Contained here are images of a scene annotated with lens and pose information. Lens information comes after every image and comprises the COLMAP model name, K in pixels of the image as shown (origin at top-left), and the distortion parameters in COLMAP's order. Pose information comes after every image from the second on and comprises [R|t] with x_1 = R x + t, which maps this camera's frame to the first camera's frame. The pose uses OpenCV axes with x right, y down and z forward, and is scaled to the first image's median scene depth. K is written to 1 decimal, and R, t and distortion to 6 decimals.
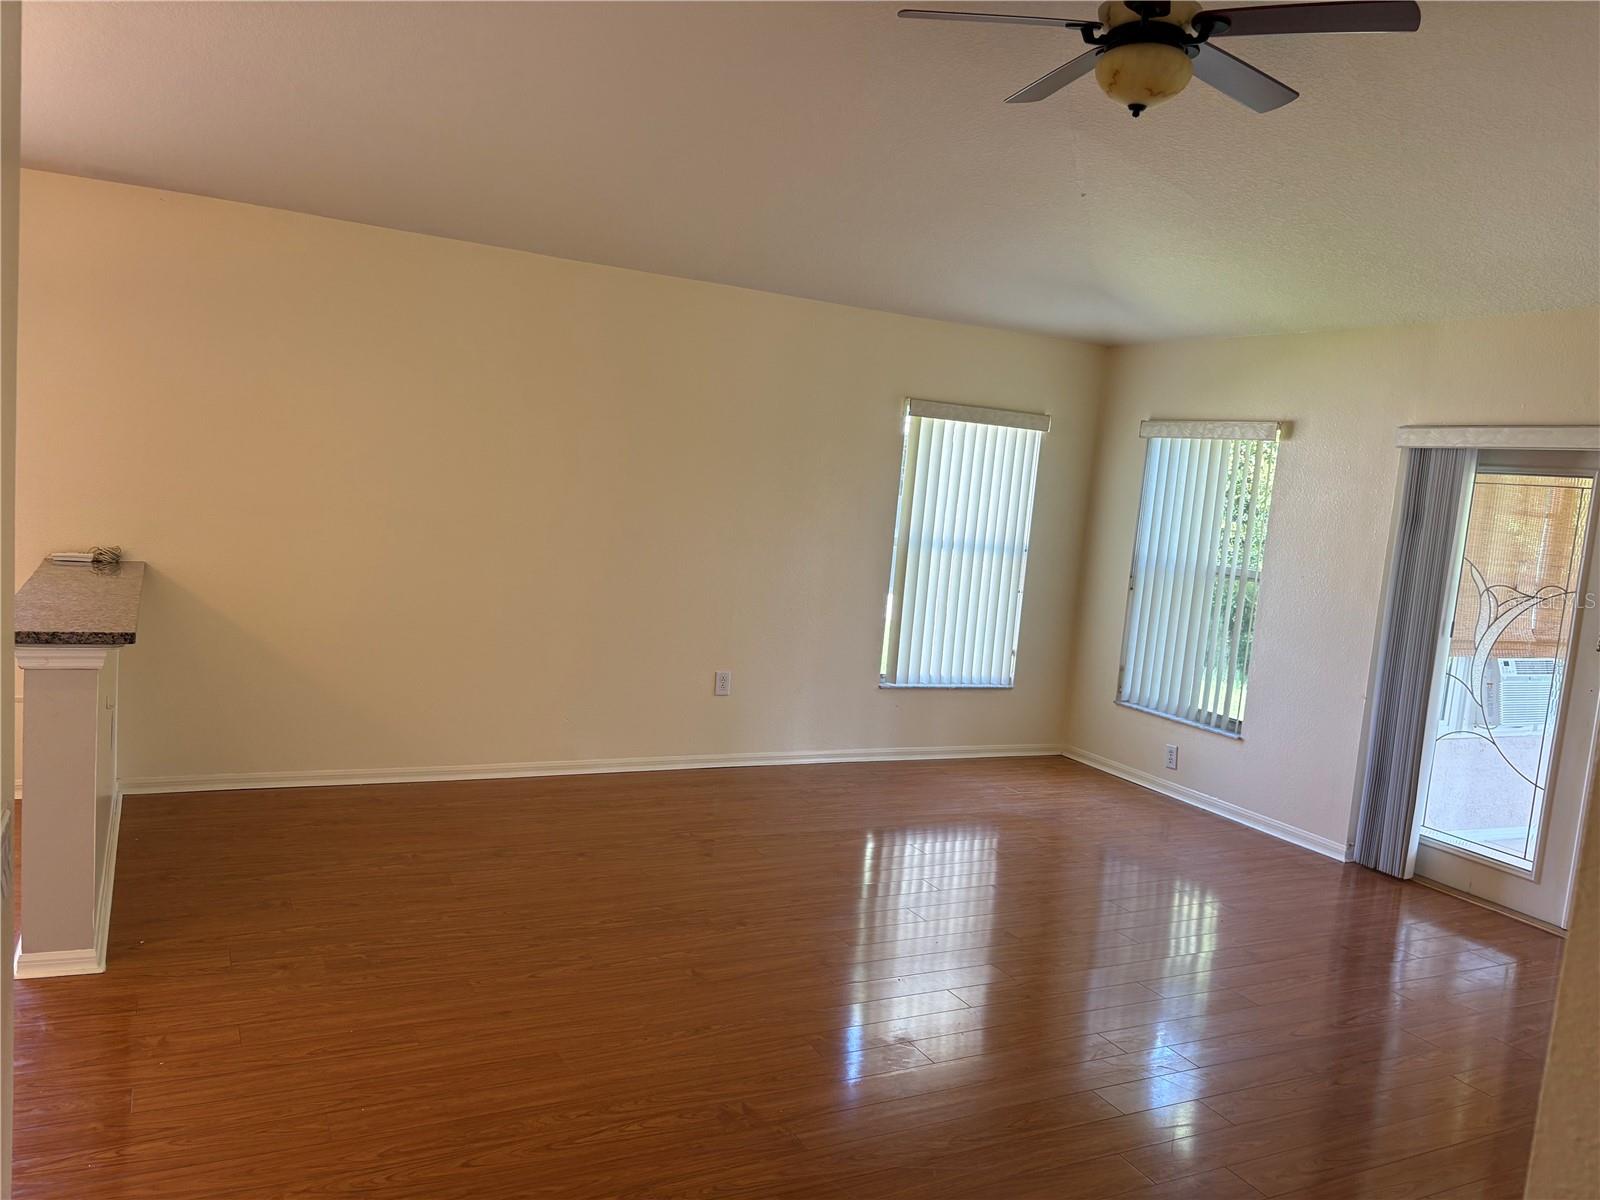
lens RADIAL K [[1218.7, 0, 796.9], [0, 1218.7, 599.0], [0, 0, 1]] dist [0.056556, -0.047762]
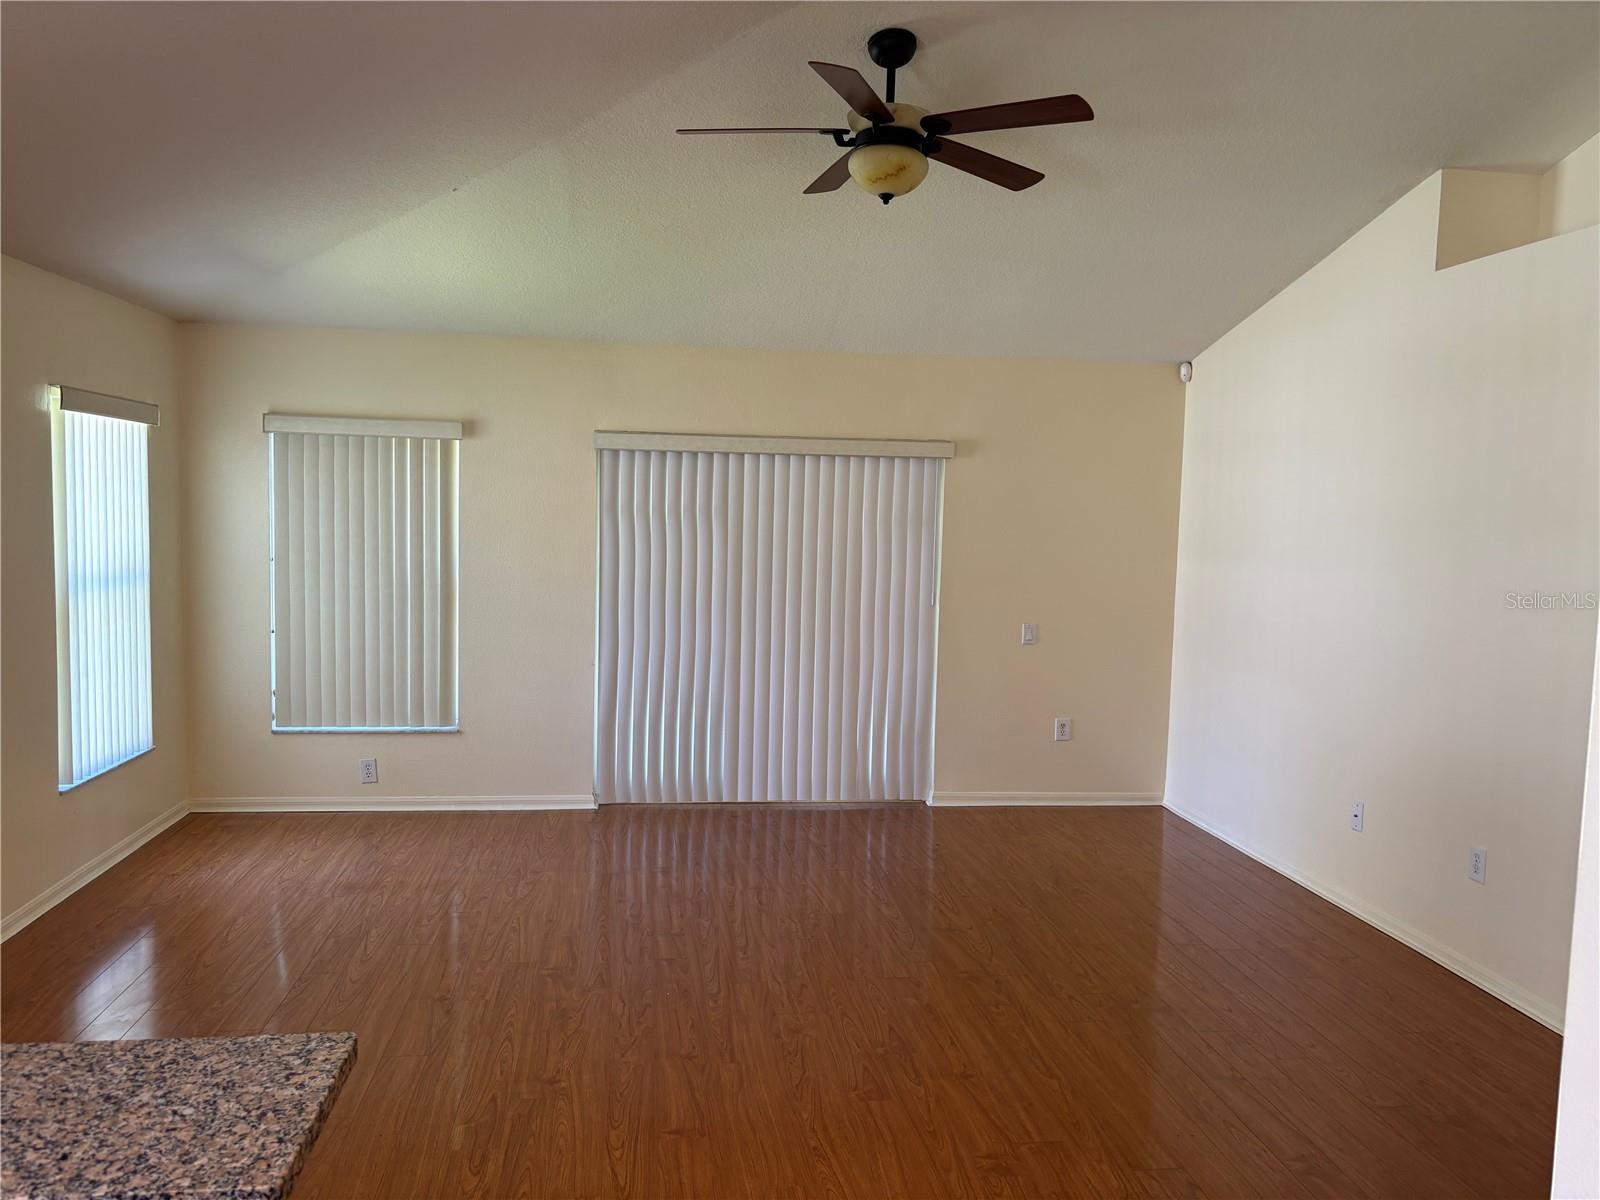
lens RADIAL K [[1218.7, 0, 800.7], [0, 1218.7, 606.0], [0, 0, 1]] dist [0.056556, -0.047762]
pose [[0.324427, -0.152477, 0.933541, -0.456028], [0.097090, 0.987078, 0.127480, -0.086568], [-0.940915, 0.049280, 0.335039, 0.359783]]
